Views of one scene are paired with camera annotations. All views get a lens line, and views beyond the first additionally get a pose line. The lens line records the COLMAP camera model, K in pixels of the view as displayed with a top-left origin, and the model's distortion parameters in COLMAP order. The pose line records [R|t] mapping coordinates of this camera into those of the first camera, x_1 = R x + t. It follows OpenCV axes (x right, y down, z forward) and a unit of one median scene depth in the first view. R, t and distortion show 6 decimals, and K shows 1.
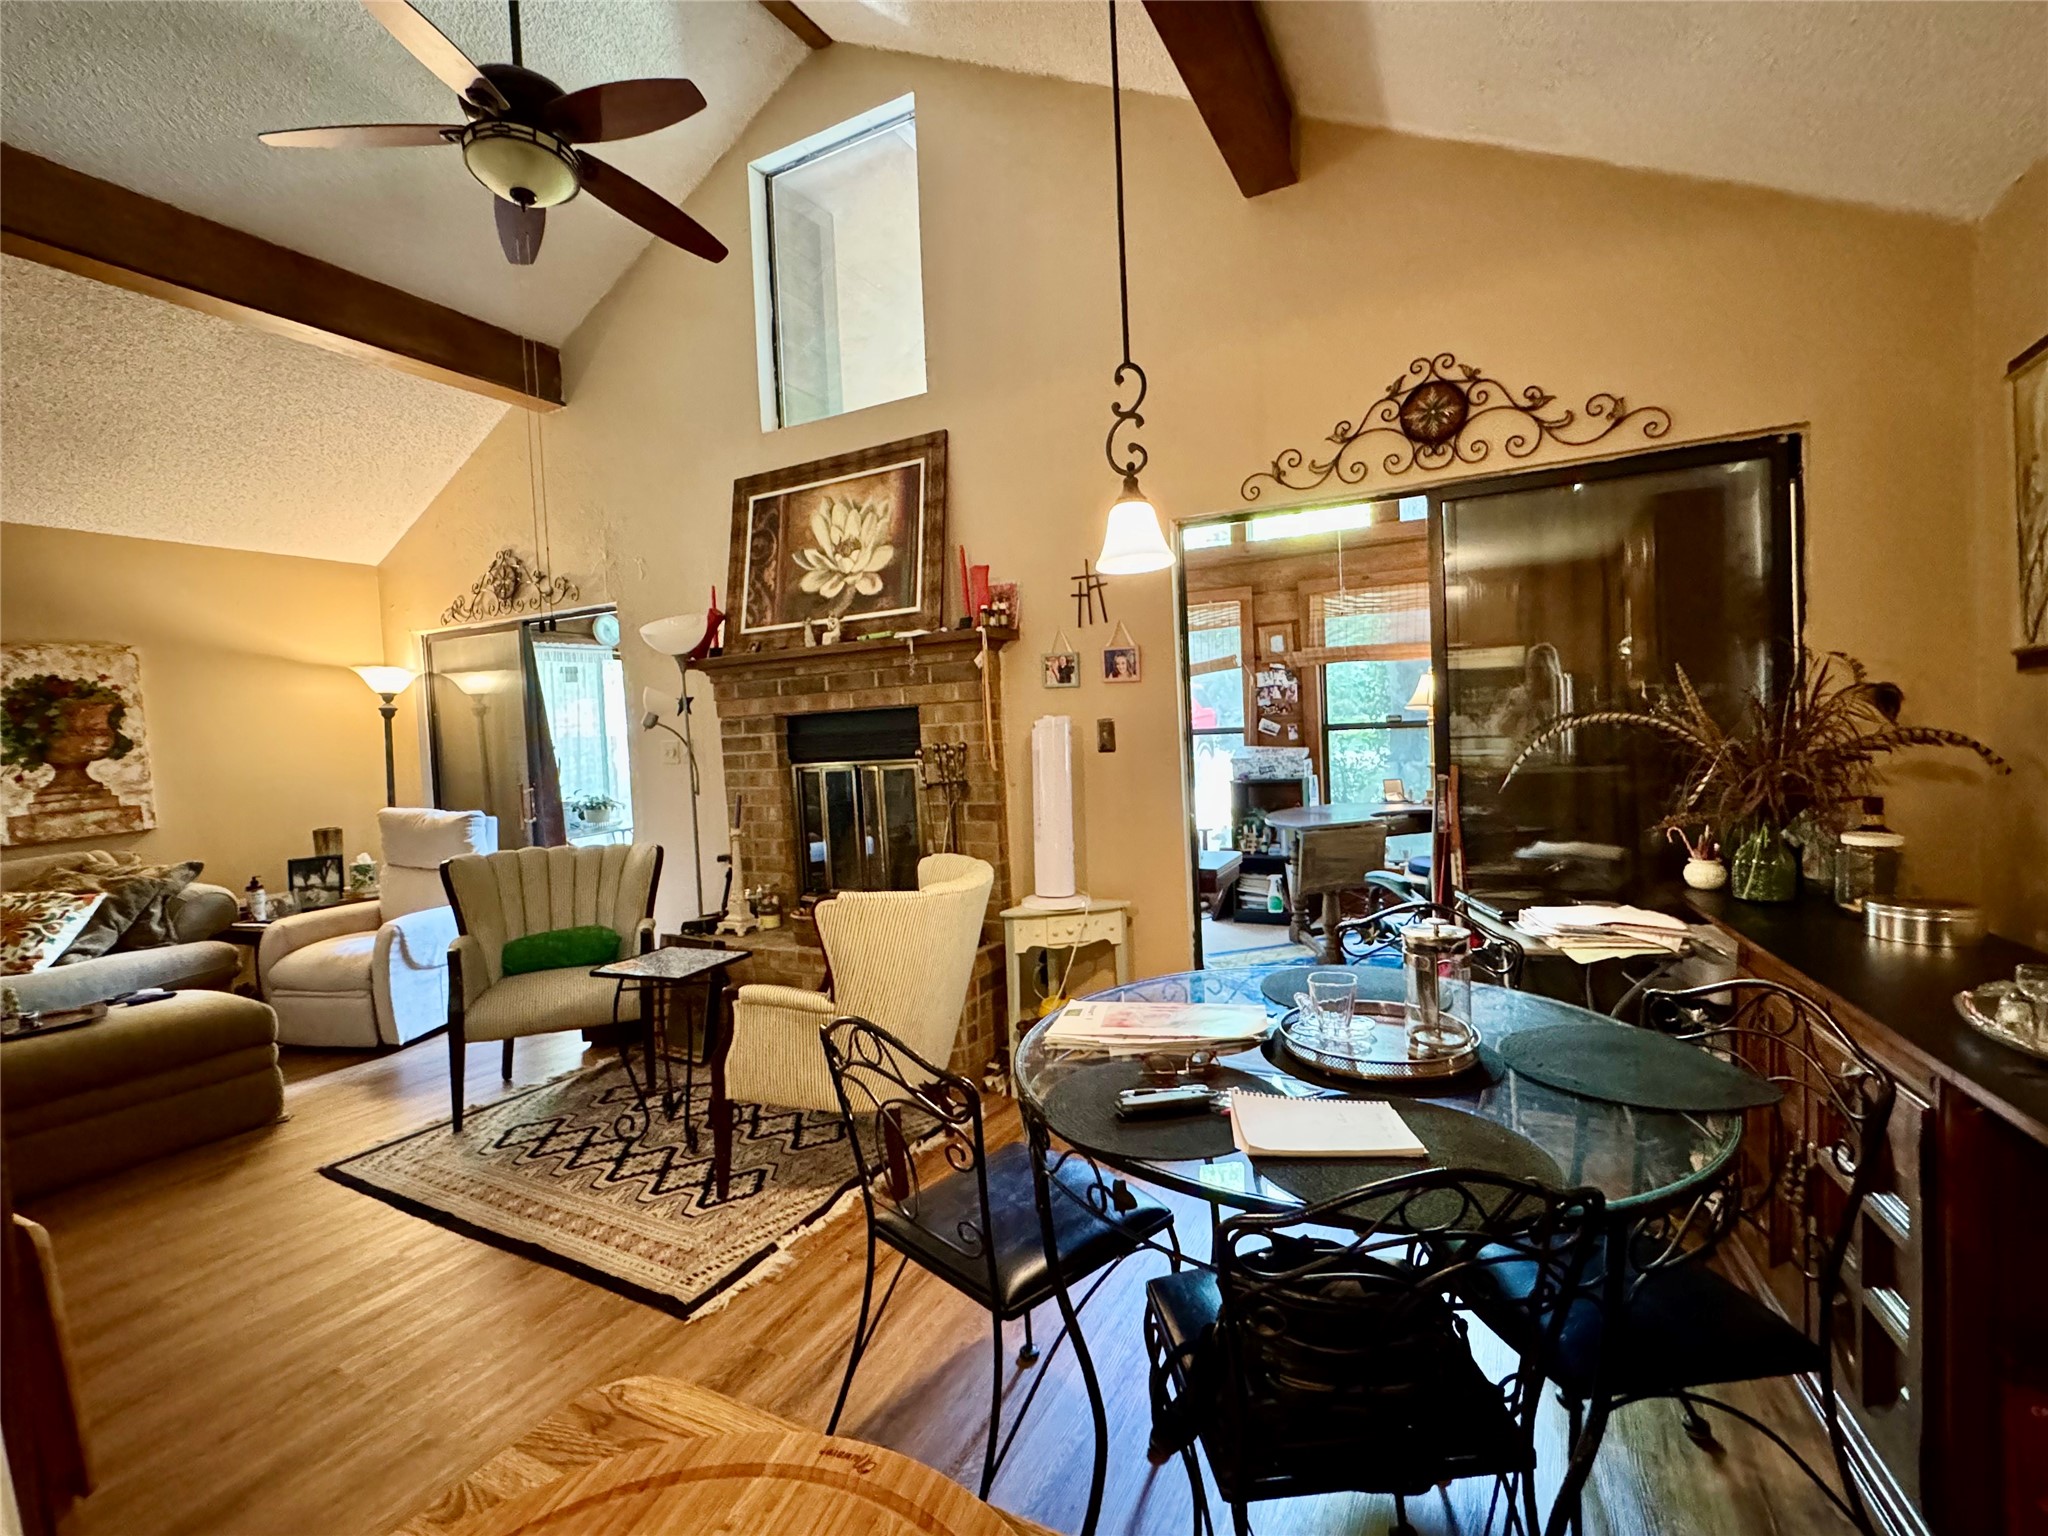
lens RADIAL K [[927.7, 0, 1025.4], [0, 927.7, 764.6], [0, 0, 1]] dist [-0.002393, -0.000082]
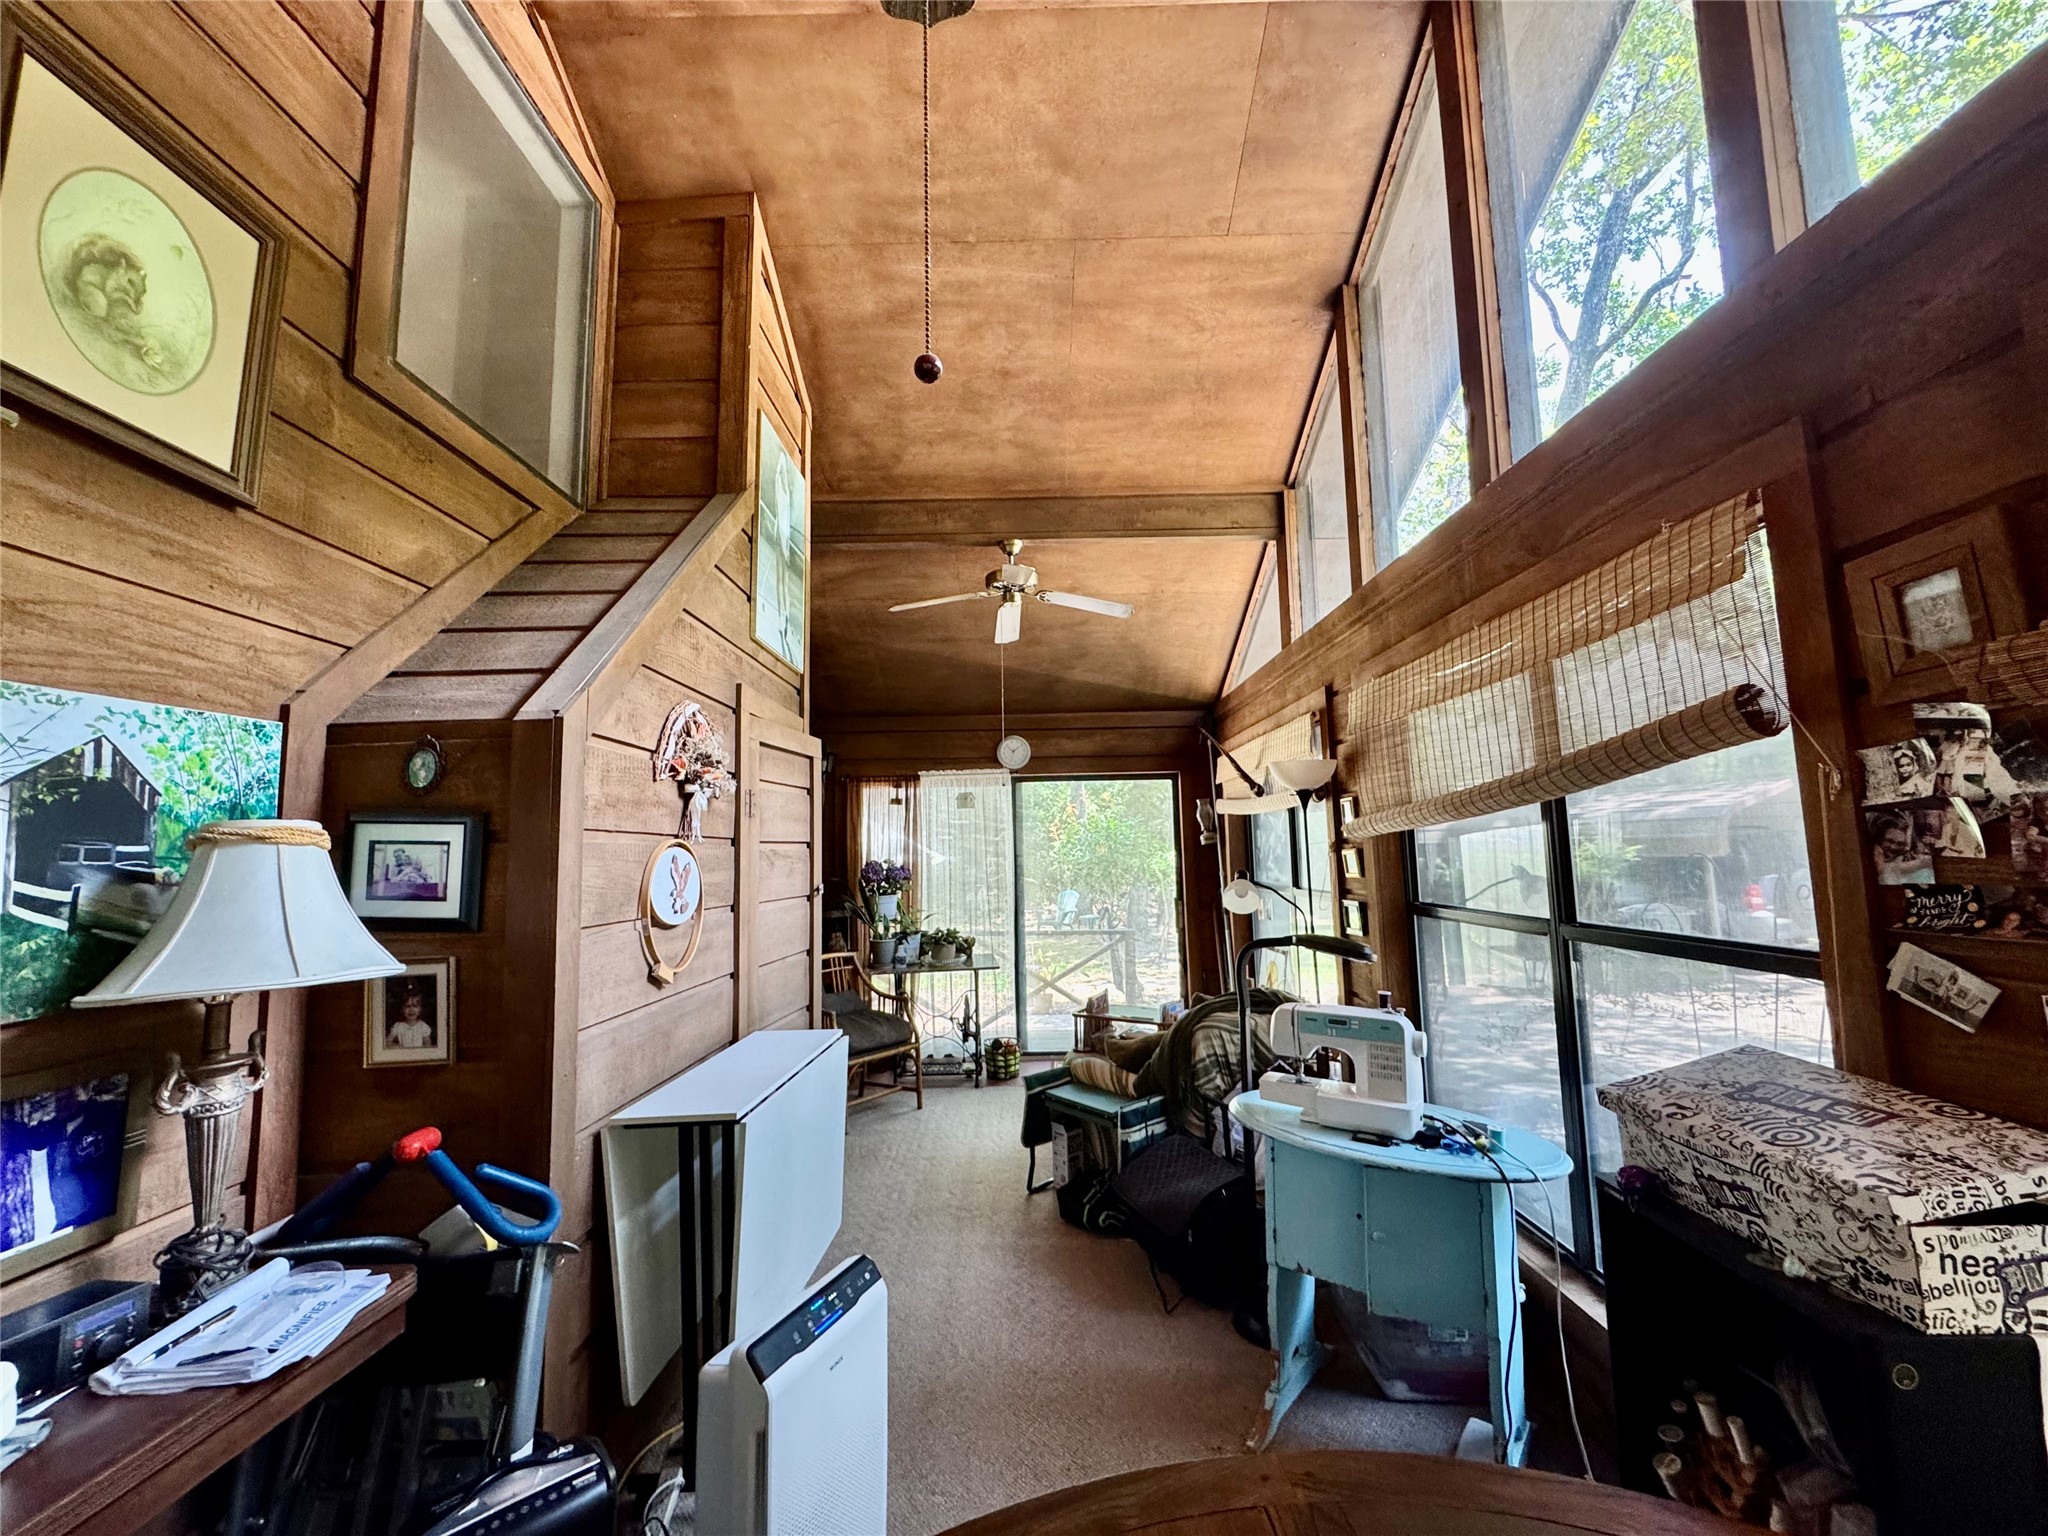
lens RADIAL K [[816.7, 0, 1023.8], [0, 816.7, 763.5], [0, 0, 1]] dist [-0.002433, 0.000030]
pose [[0.466036, -0.061375, -0.882634, 0.533548], [-0.041869, 0.994944, -0.091292, -0.105644], [0.883774, 0.079501, 0.461110, 1.131795]]
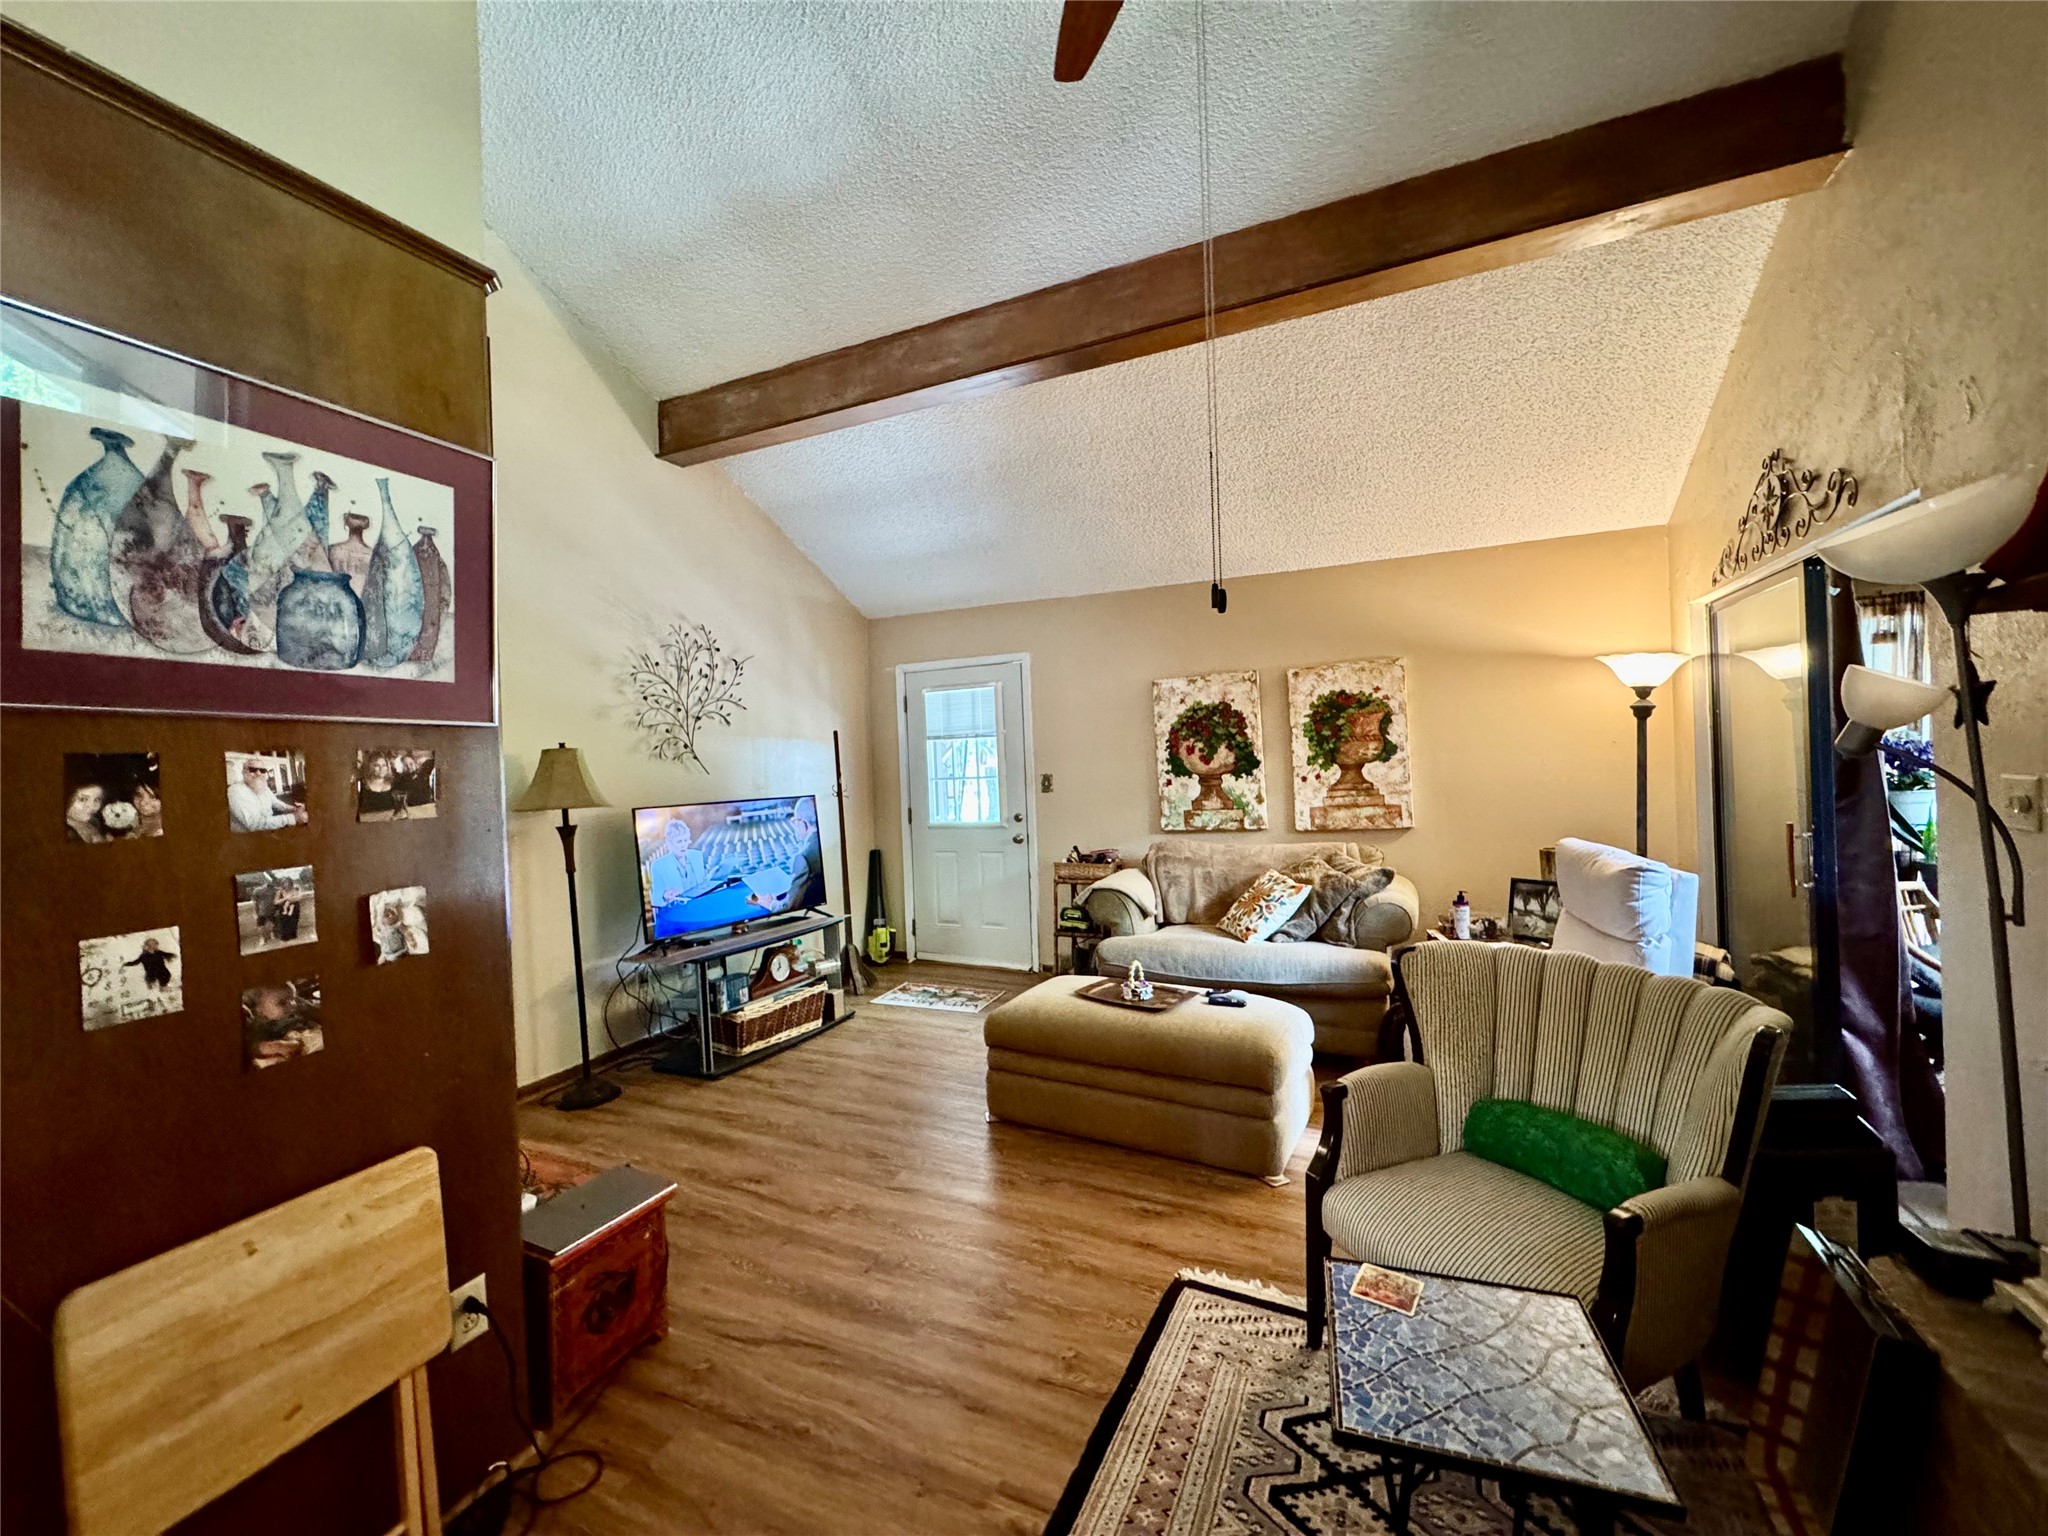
lens RADIAL K [[816.7, 0, 1023.8], [0, 816.7, 763.5], [0, 0, 1]] dist [-0.002433, 0.000030]
pose [[0.047848, 0.046628, -0.997766, -0.030244], [-0.010992, 0.998874, 0.046153, -0.052101], [0.998794, 0.008759, 0.048306, 0.610828]]
